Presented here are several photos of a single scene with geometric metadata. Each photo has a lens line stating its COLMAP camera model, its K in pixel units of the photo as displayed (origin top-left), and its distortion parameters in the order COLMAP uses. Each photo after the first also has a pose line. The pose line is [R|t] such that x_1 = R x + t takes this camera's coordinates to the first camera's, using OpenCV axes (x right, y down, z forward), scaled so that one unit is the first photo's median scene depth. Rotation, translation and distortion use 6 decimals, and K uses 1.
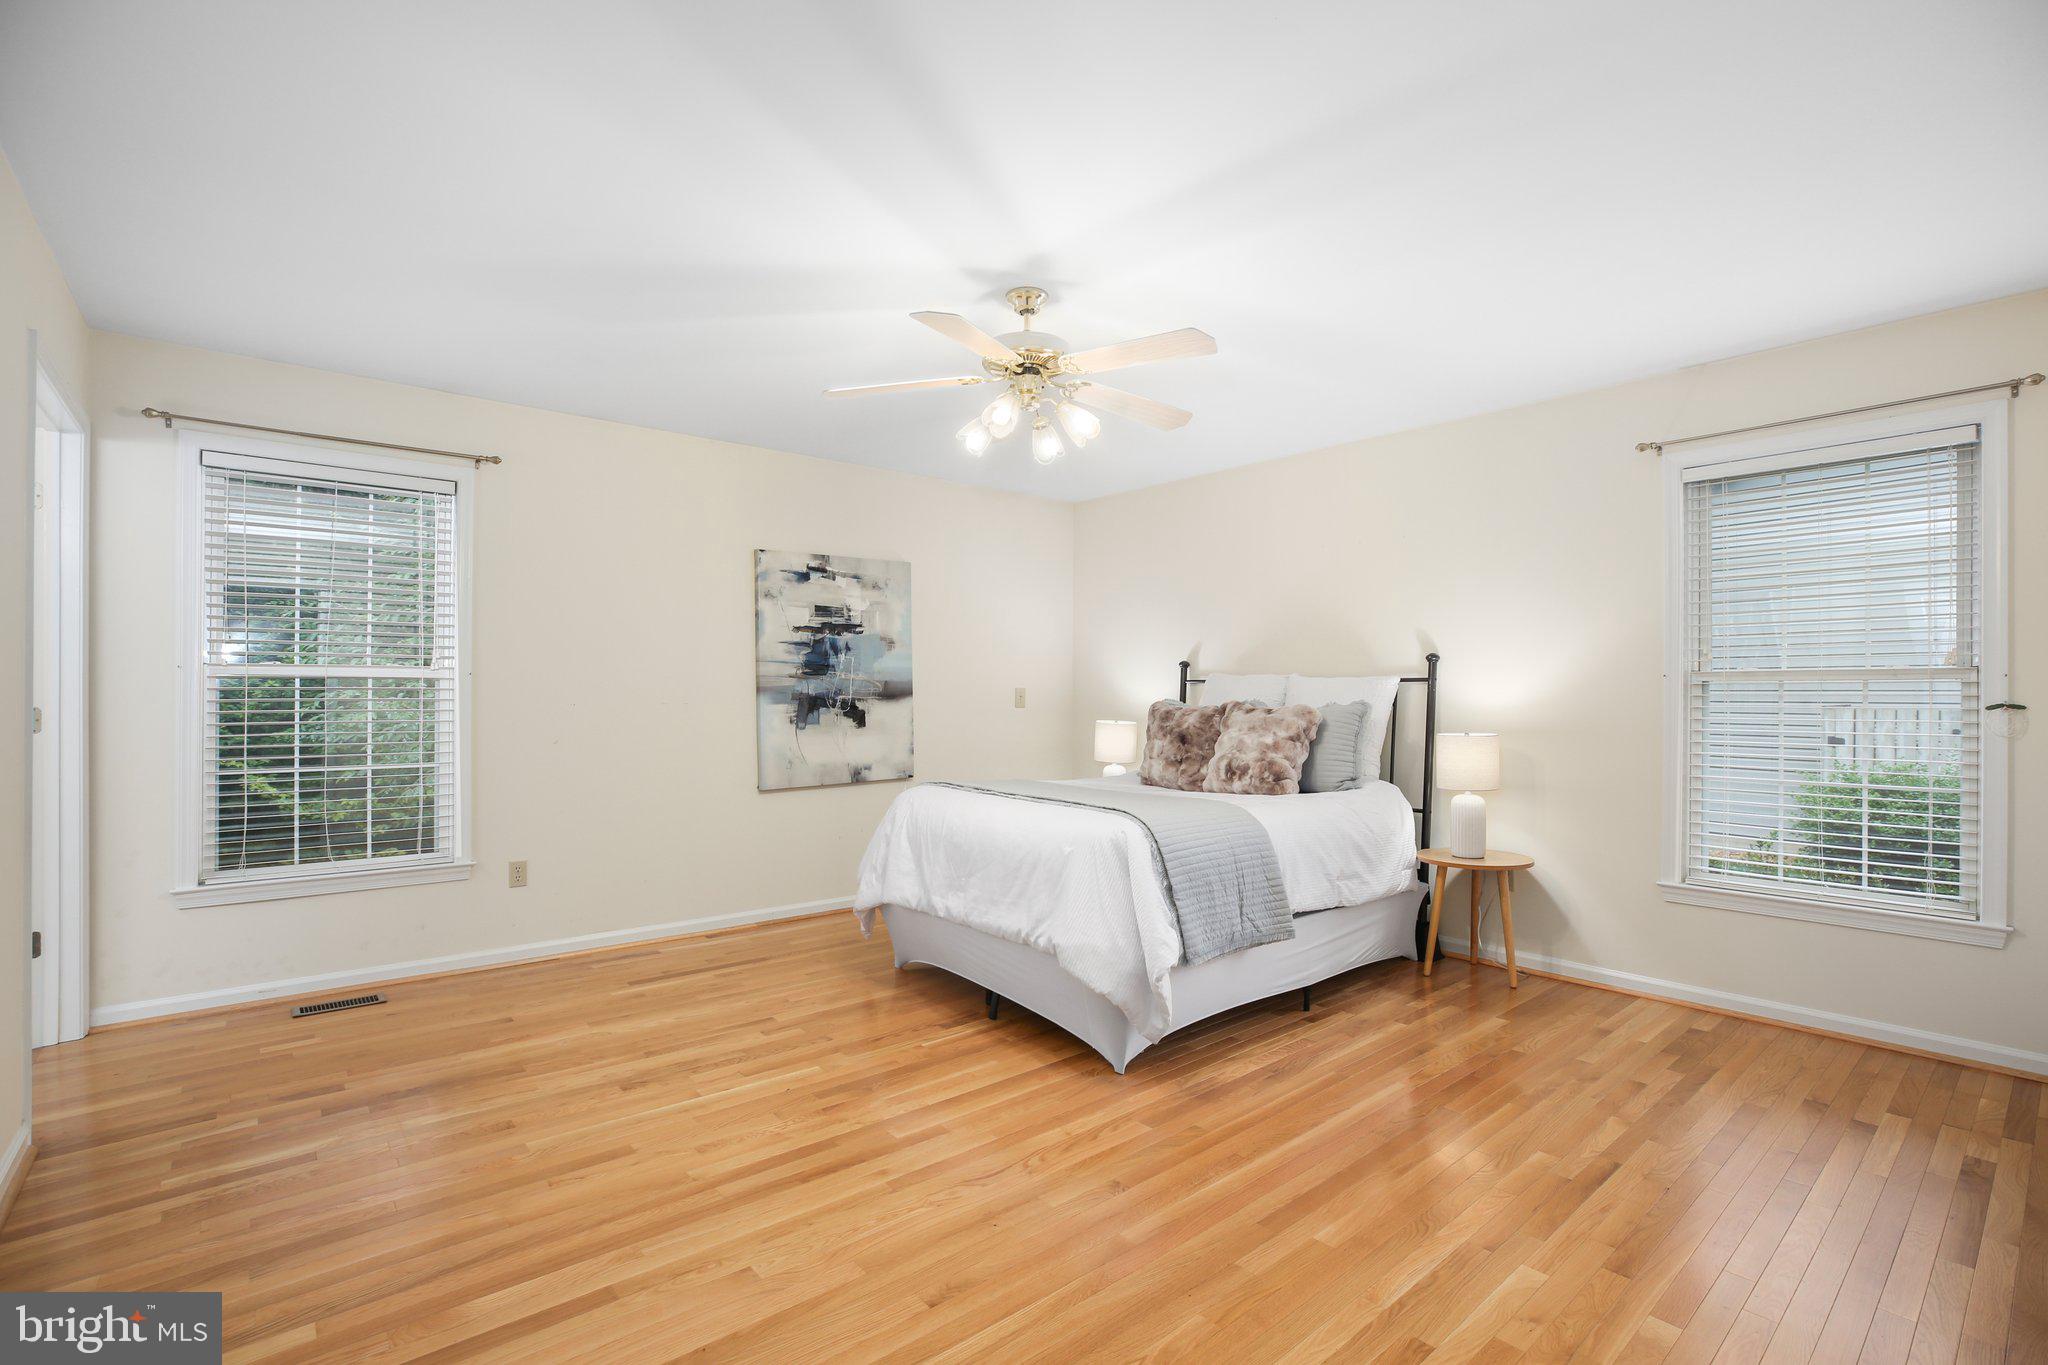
lens RADIAL K [[937.3, 0, 1030.5], [0, 937.3, 686.2], [0, 0, 1]] dist [-0.033895, 0.009488]
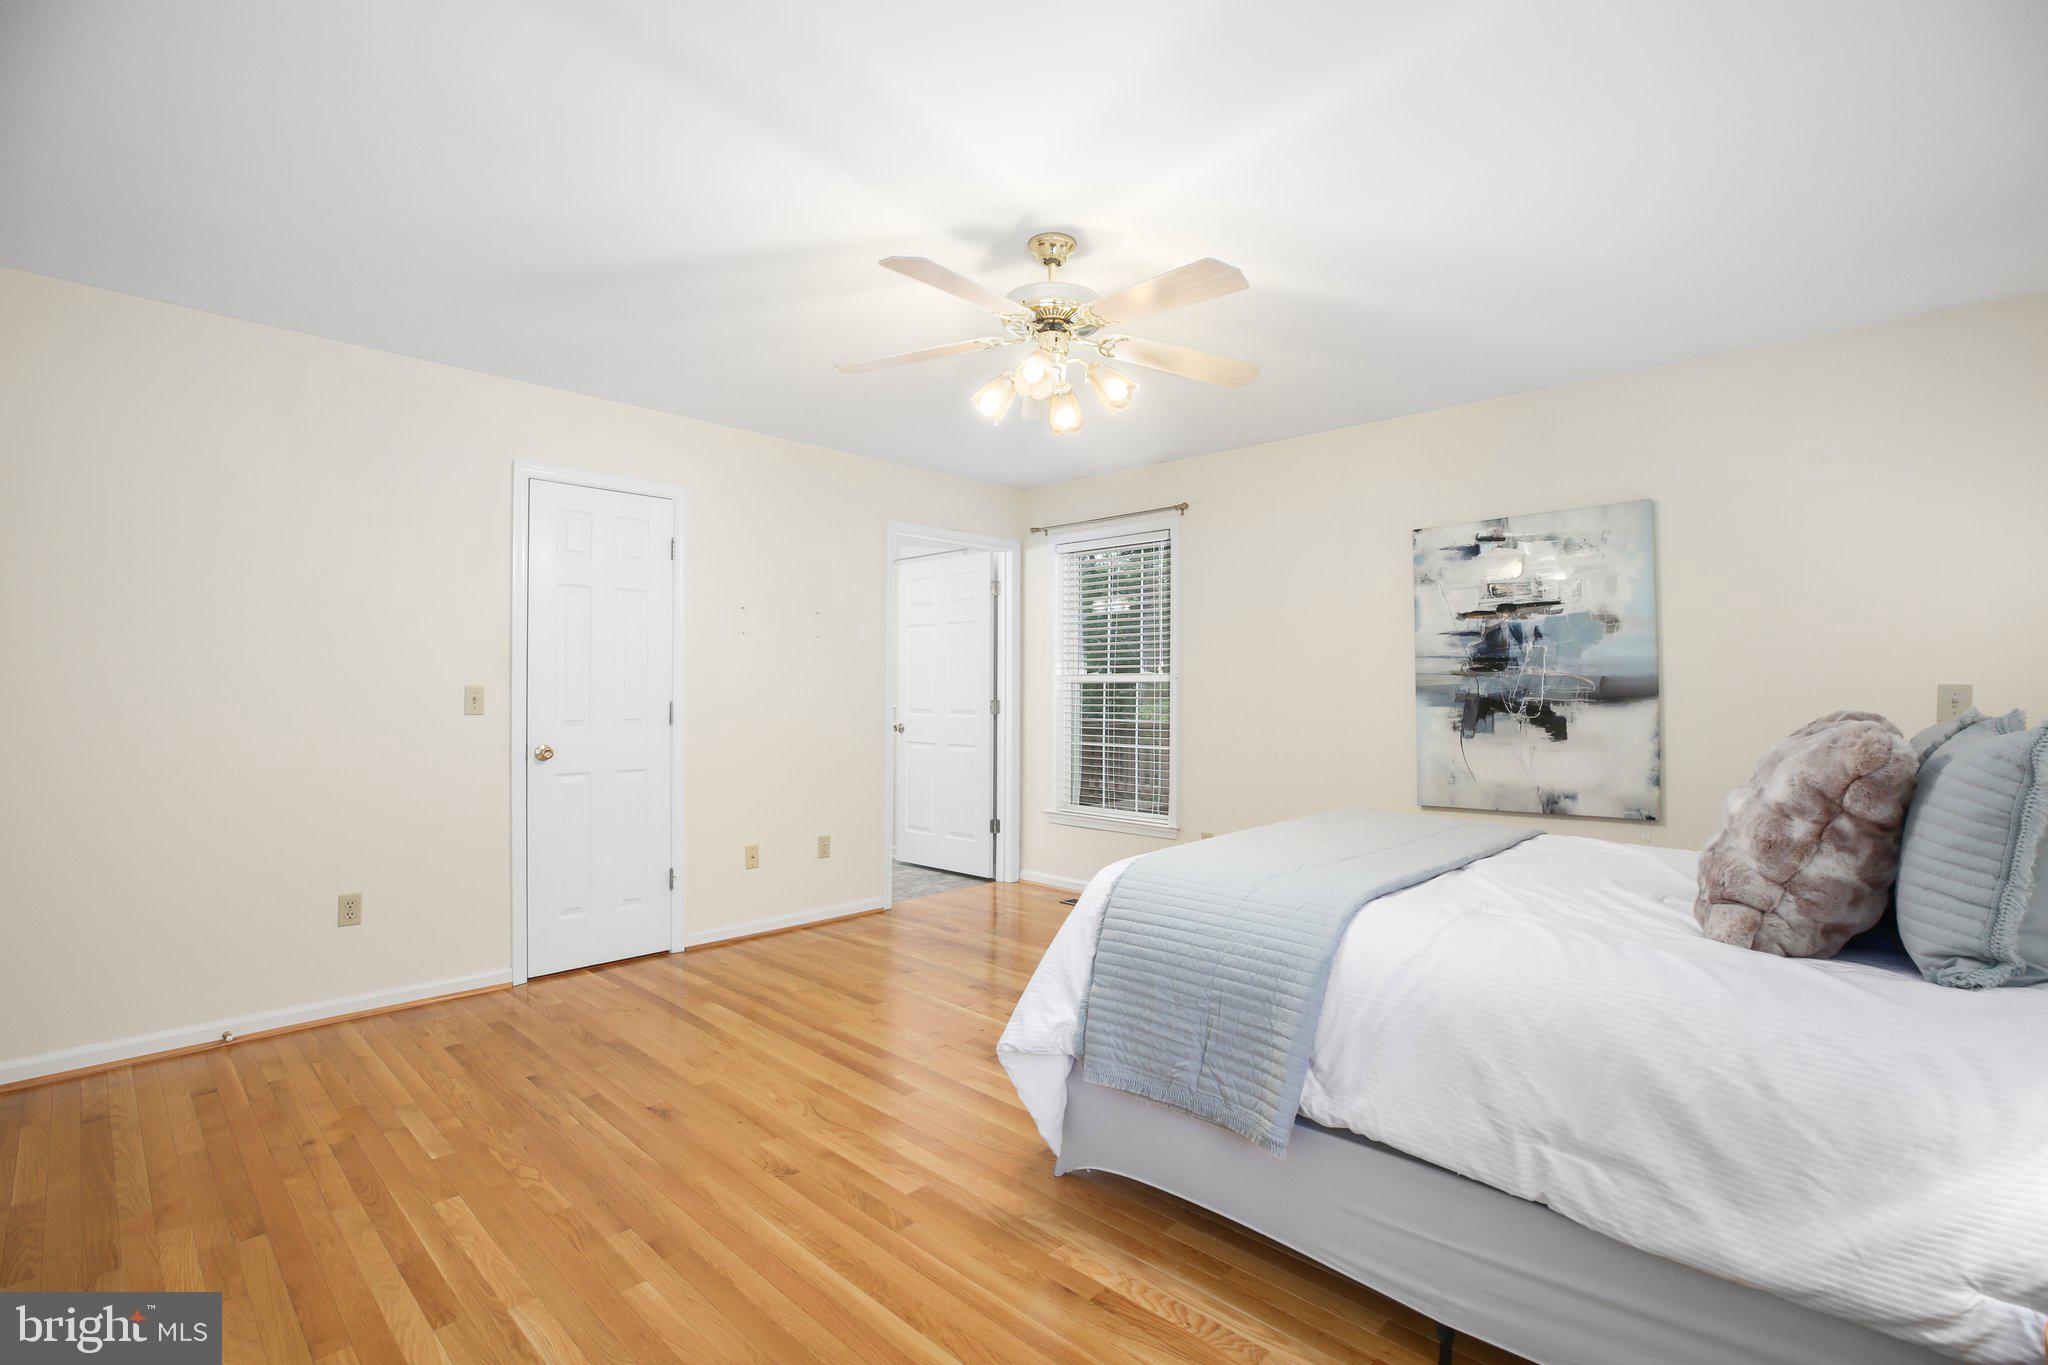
lens RADIAL K [[937.3, 0, 1026.2], [0, 937.3, 680.2], [0, 0, 1]] dist [-0.033895, 0.009488]
pose [[0.099574, -0.015127, -0.994915, 0.521689], [0.004979, 0.999879, -0.014704, 0.005630], [0.995018, -0.003490, 0.099637, 0.530926]]
